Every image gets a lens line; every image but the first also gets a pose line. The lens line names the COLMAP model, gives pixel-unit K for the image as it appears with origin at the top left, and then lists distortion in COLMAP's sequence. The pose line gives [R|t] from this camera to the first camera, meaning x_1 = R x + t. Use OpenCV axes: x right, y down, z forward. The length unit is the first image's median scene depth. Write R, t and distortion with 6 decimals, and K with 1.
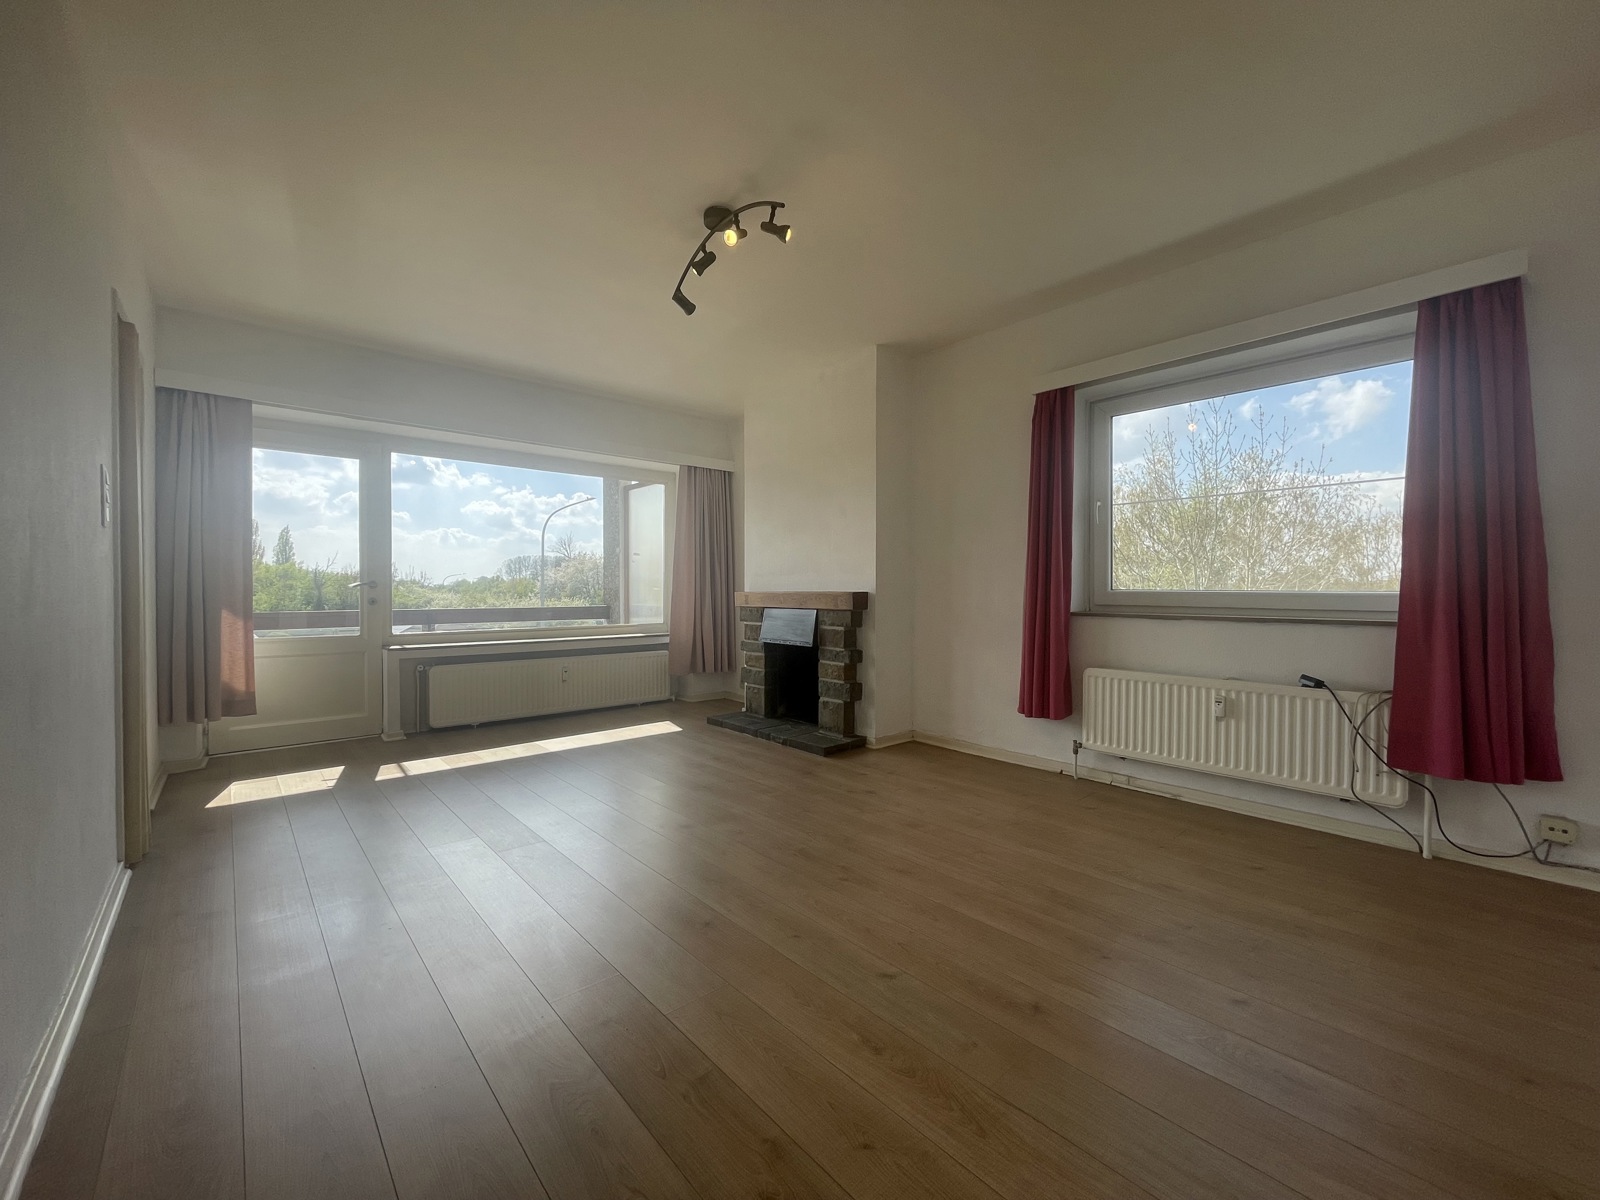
lens RADIAL K [[647.9, 0, 798.0], [0, 647.9, 595.7], [0, 0, 1]] dist [-0.003305, -0.000059]
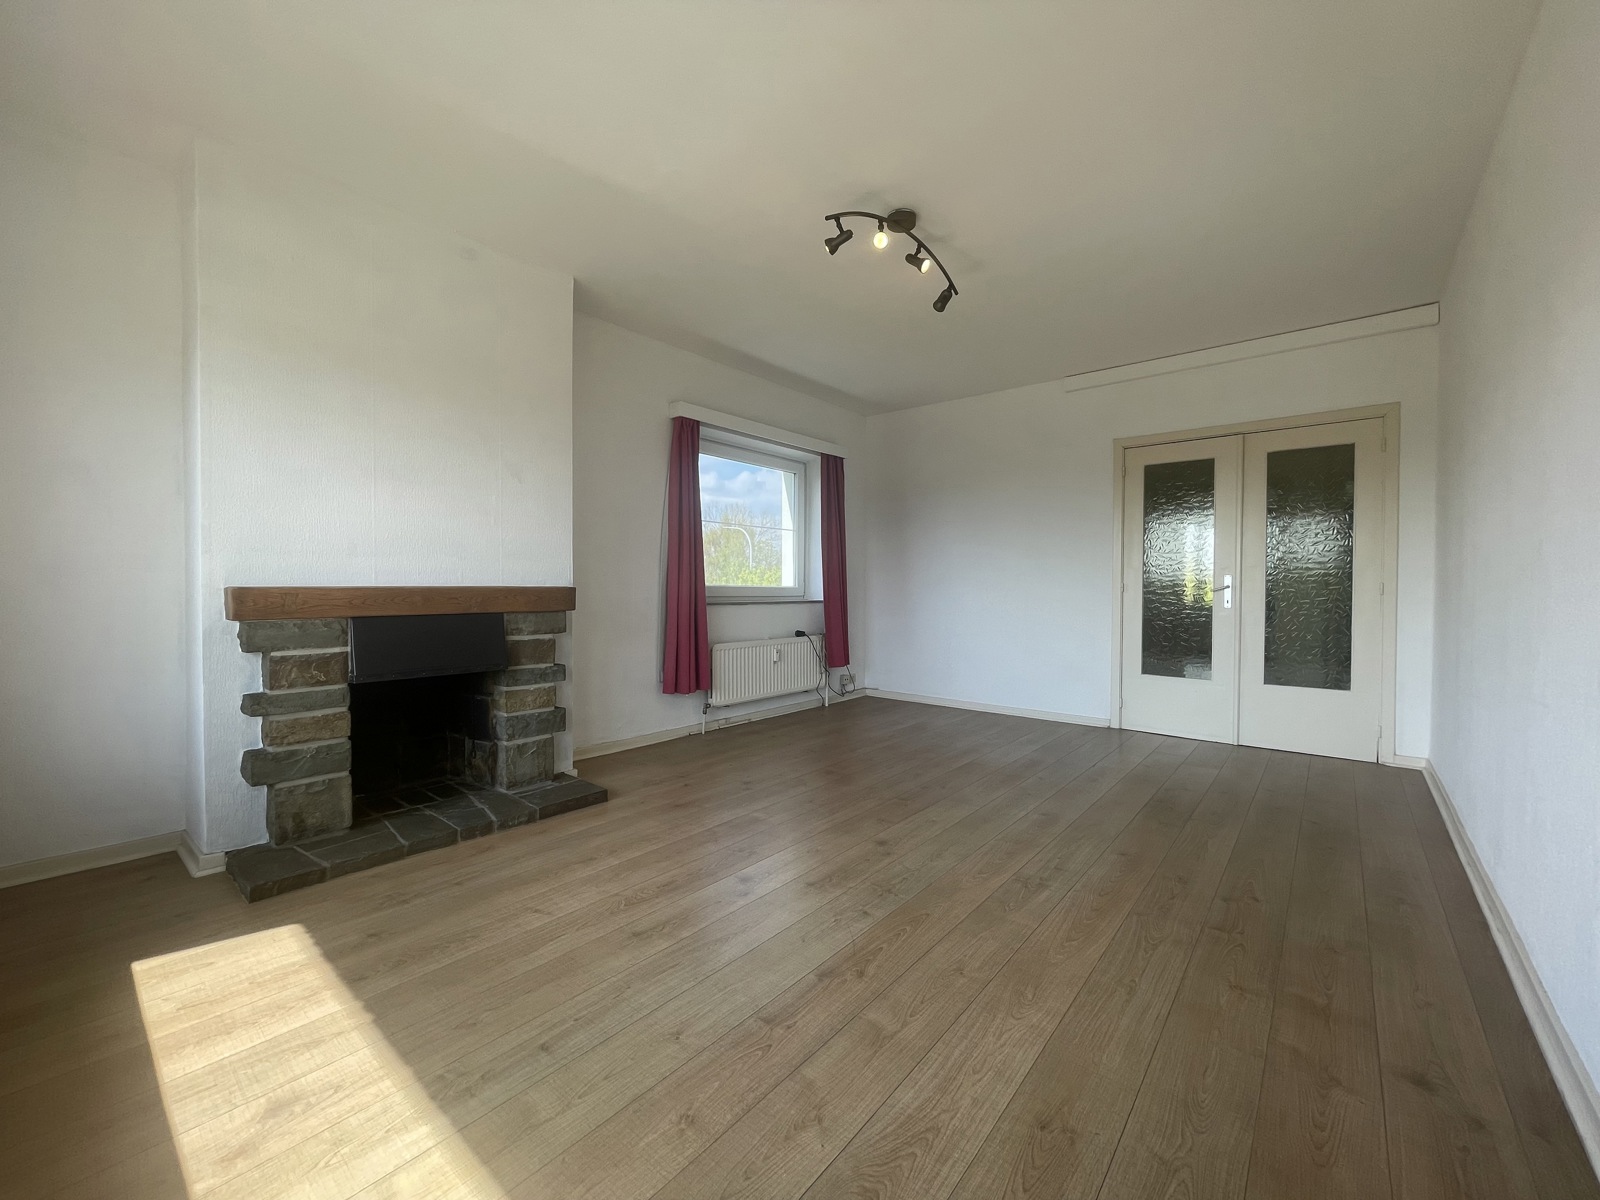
lens RADIAL K [[646.1, 0, 800.0], [0, 646.1, 600.0], [0, 0, 1]] dist [-0.002500, -0.000174]
pose [[-0.149032, -0.020452, 0.988621, -0.862539], [0.006948, 0.999740, 0.021730, -0.004960], [-0.988808, 0.010107, -0.148851, 1.023647]]
